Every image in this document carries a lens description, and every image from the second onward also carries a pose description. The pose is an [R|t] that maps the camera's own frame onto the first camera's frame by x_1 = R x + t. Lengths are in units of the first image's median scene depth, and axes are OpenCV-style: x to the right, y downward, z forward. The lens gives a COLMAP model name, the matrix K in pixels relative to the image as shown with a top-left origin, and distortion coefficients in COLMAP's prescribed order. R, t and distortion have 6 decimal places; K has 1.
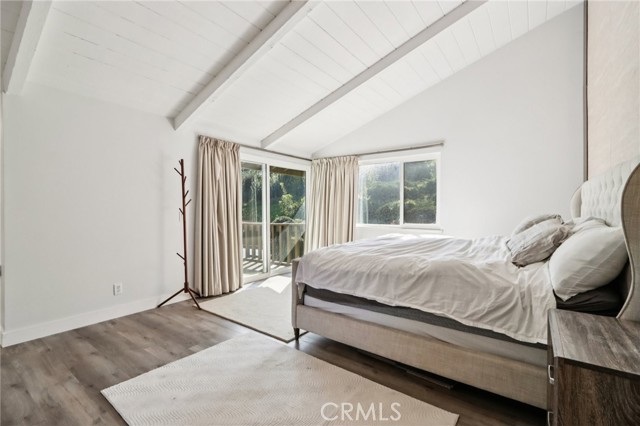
lens RADIAL K [[292.0, 0, 316.0], [0, 292.0, 213.1], [0, 0, 1]] dist [0.005323, -0.003420]
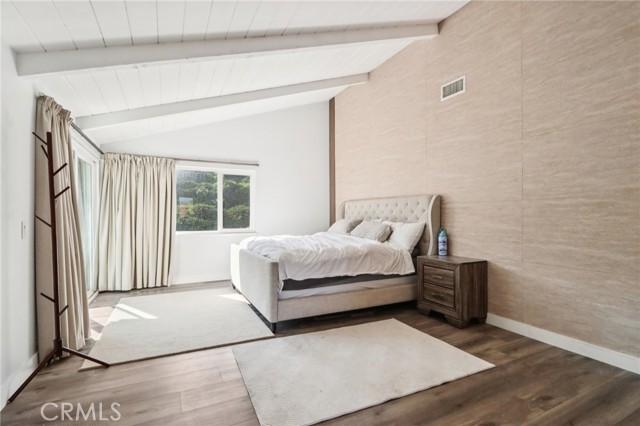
lens RADIAL K [[292.0, 0, 315.7], [0, 292.0, 214.7], [0, 0, 1]] dist [0.005323, -0.003420]
pose [[0.464977, 0.001622, 0.885321, -0.805713], [0.013552, 0.999868, -0.008950, -0.006372], [-0.885219, 0.016160, 0.464894, 0.274497]]
